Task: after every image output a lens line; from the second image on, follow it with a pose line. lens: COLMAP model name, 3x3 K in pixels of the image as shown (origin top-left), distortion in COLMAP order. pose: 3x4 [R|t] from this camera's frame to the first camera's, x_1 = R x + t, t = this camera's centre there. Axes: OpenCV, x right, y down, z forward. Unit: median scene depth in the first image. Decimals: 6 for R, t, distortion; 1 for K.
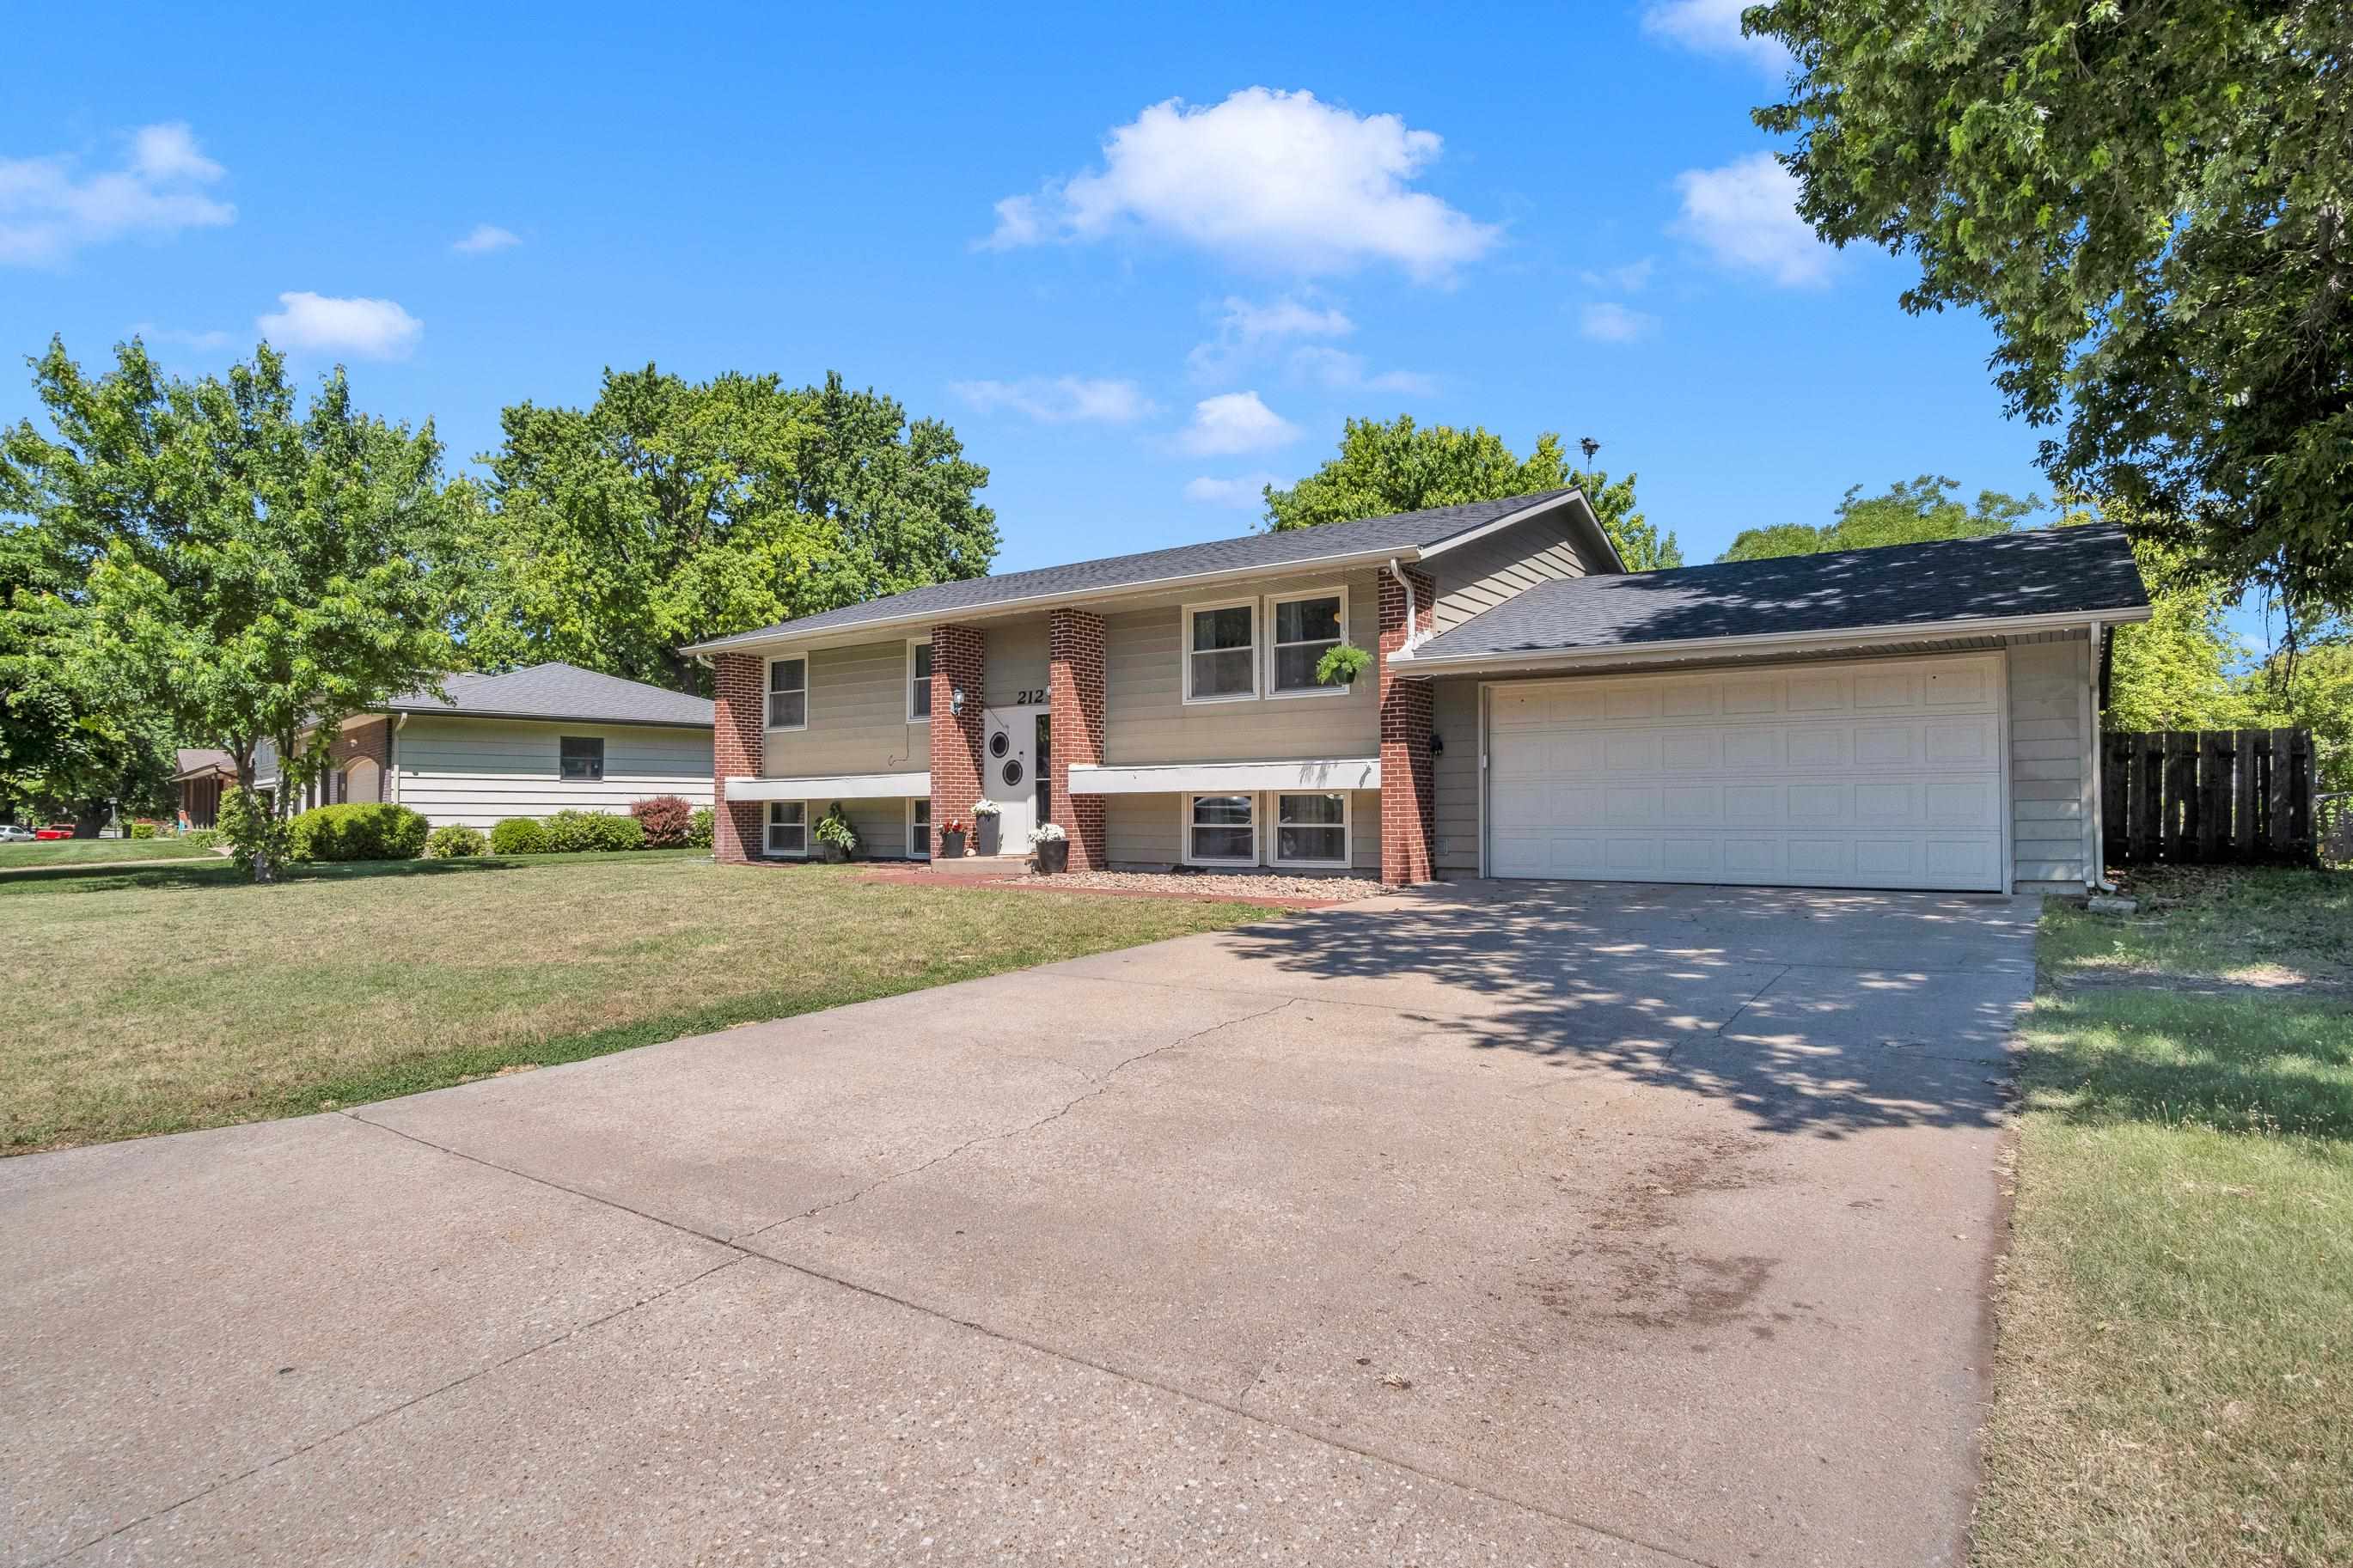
lens RADIAL K [[1304.3, 0, 1190.3], [0, 1304.3, 786.9], [0, 0, 1]] dist [-0.027269, 0.008439]
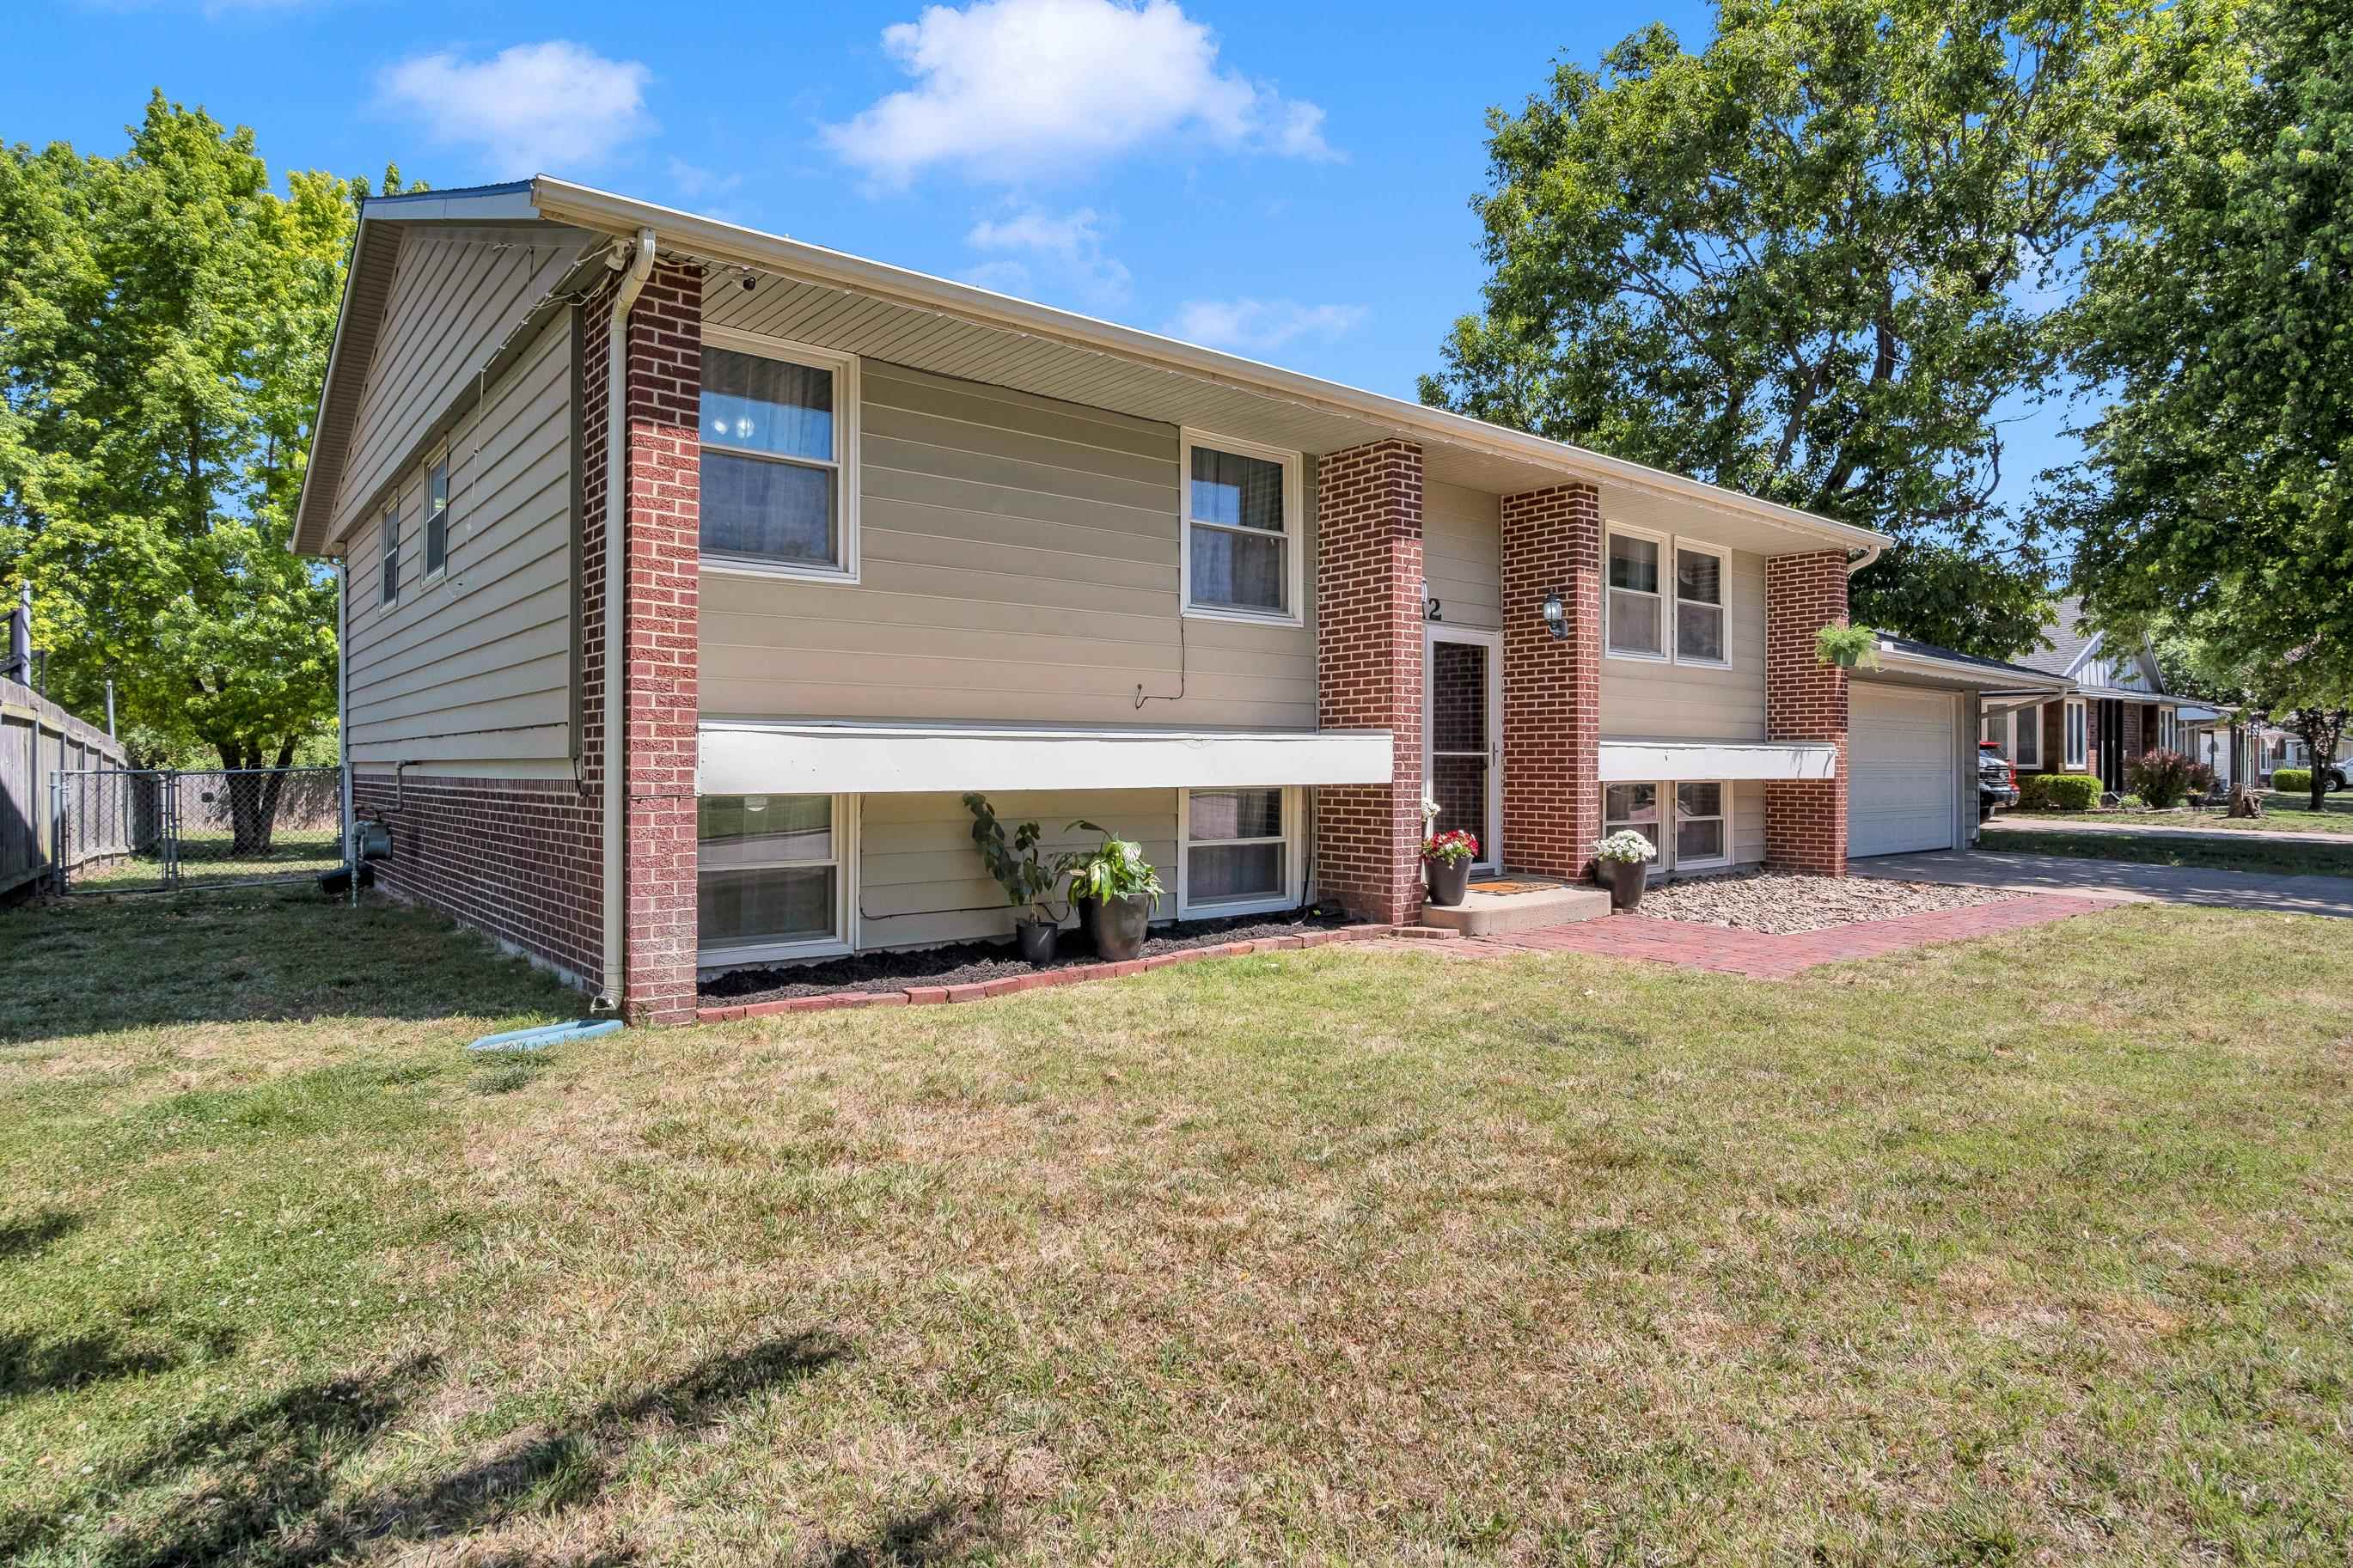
lens RADIAL K [[1304.3, 0, 1197.0], [0, 1304.3, 768.9], [0, 0, 1]] dist [-0.027269, 0.008439]
pose [[0.257695, 0.001035, 0.966226, -0.682900], [-0.027162, 0.999612, 0.006174, 0.000067], [-0.965844, -0.027836, 0.257623, 0.931843]]
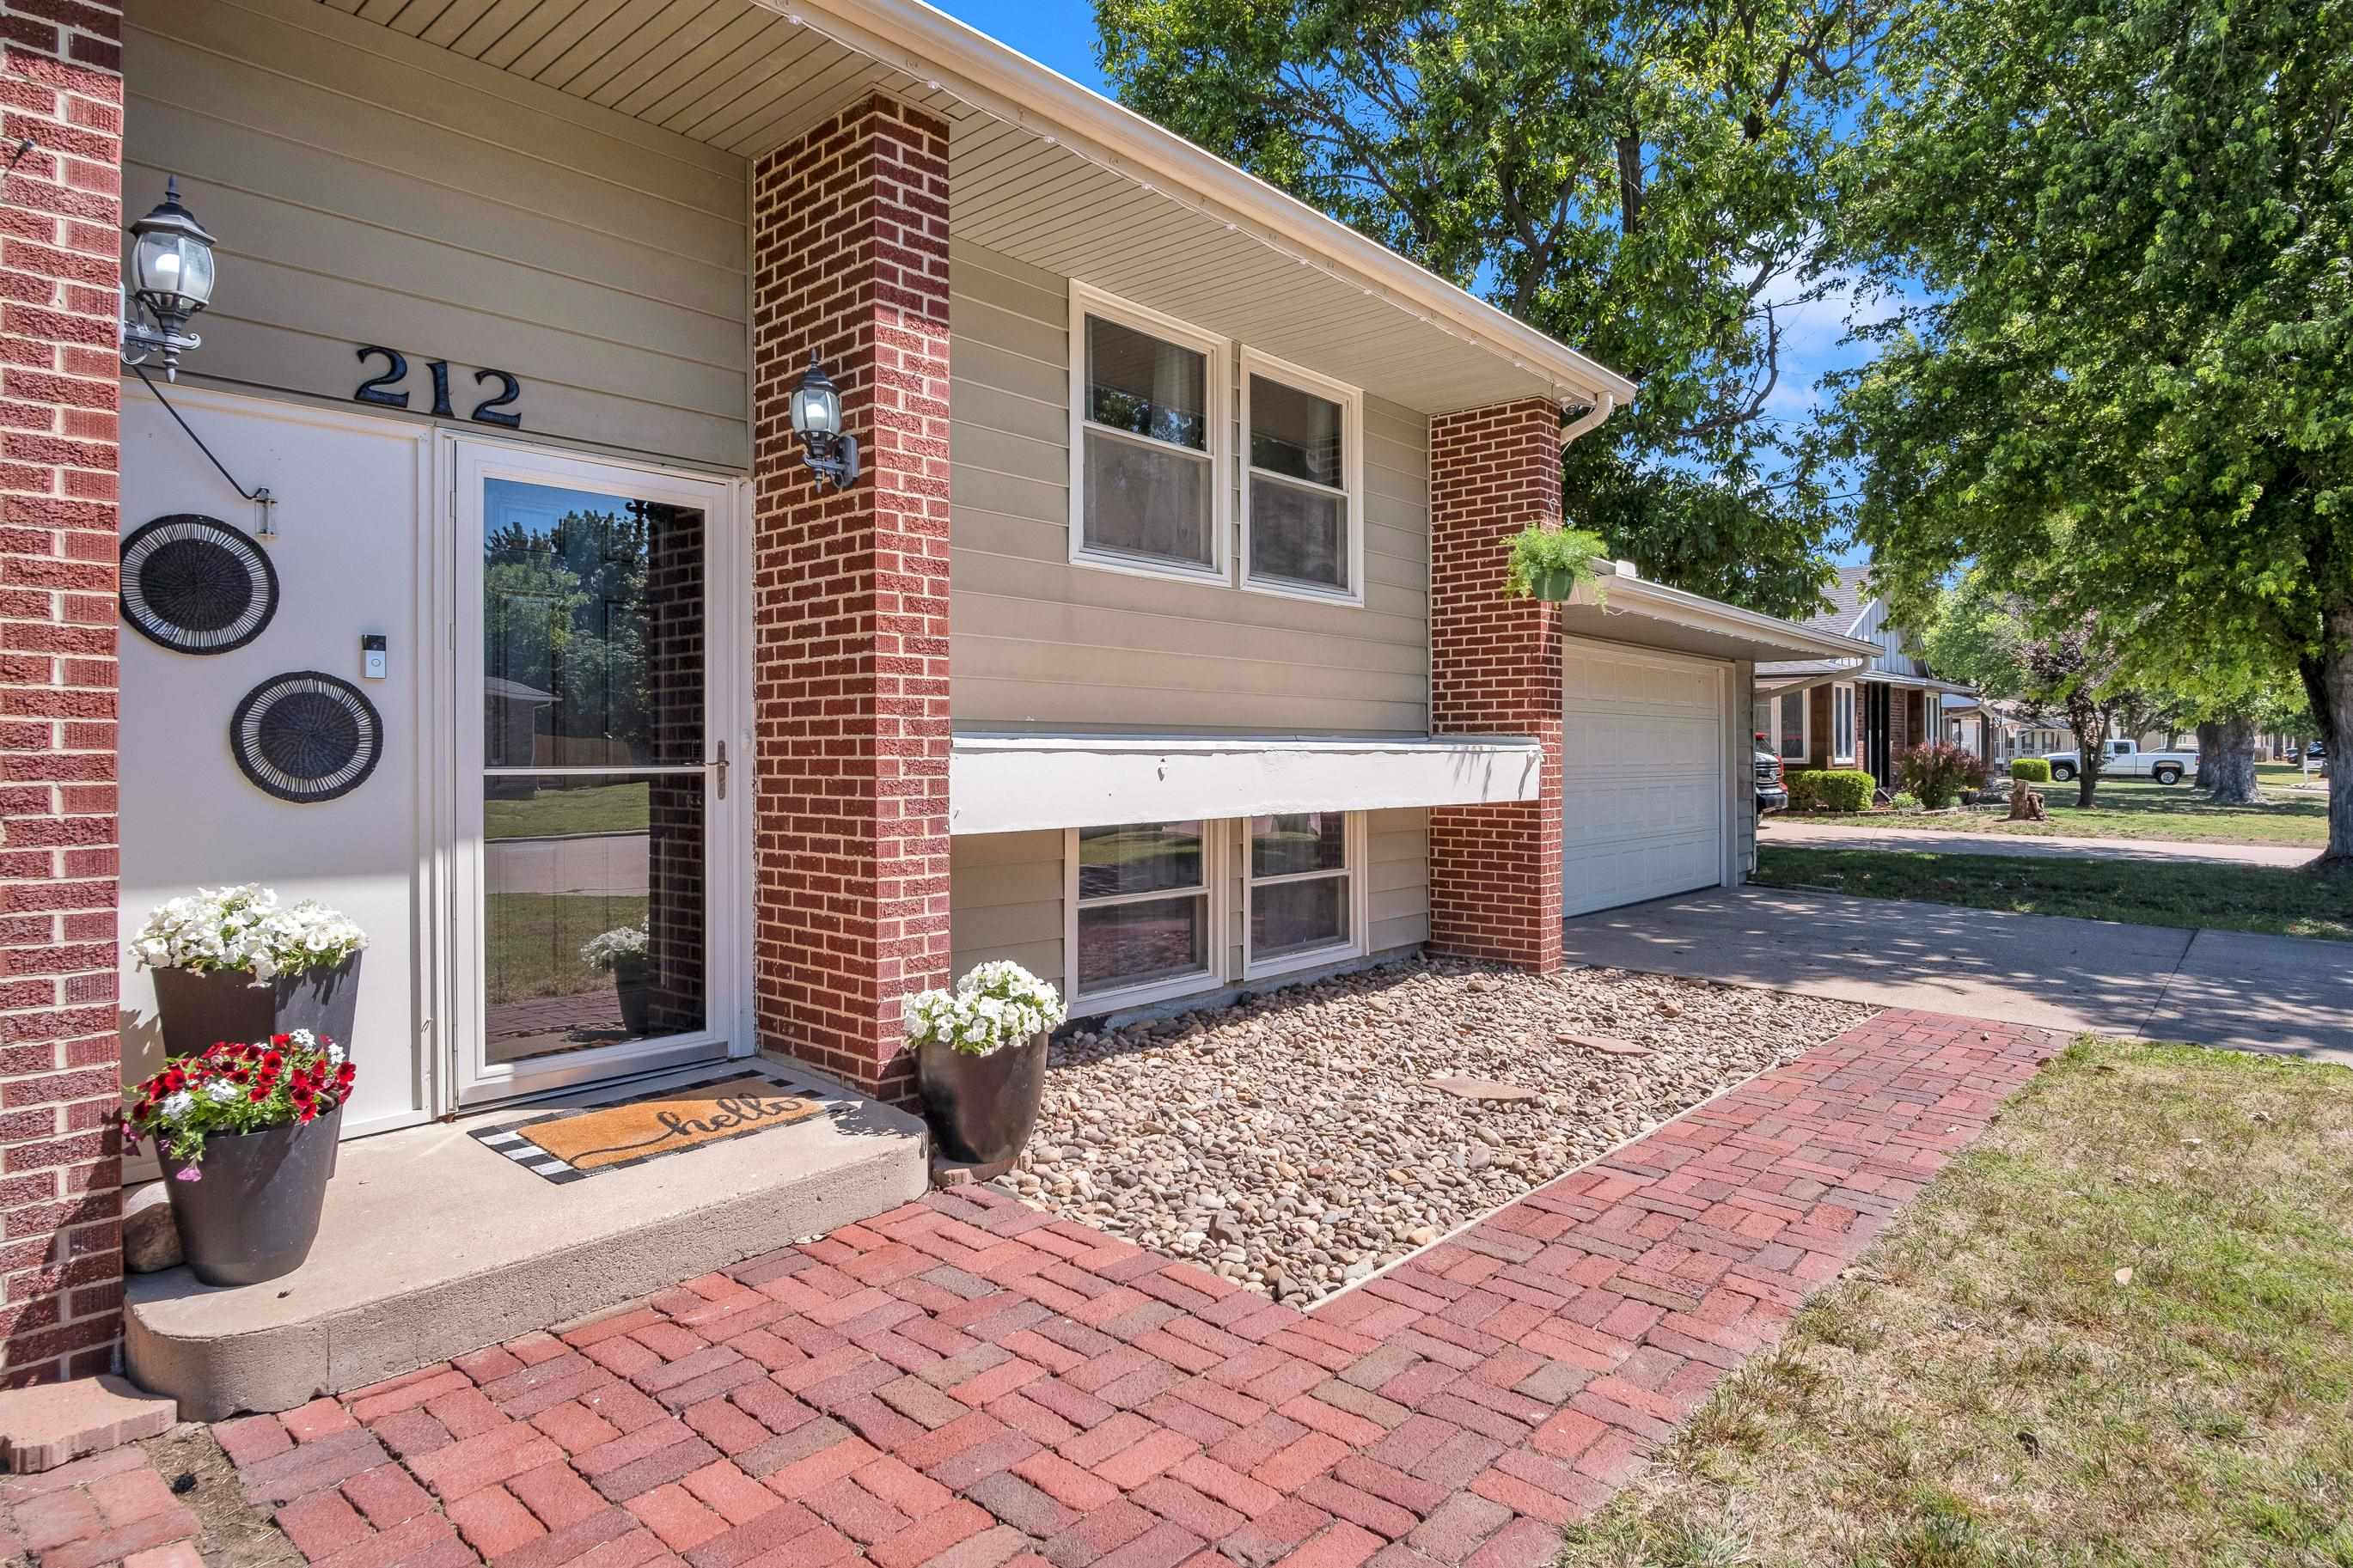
lens RADIAL K [[1304.3, 0, 1195.5], [0, 1304.3, 755.6], [0, 0, 1]] dist [-0.027269, 0.008439]
pose [[0.104079, 0.002333, 0.994566, -0.314966], [-0.023442, 0.999725, 0.000108, -0.011369], [-0.994293, -0.023326, 0.104105, 0.840279]]
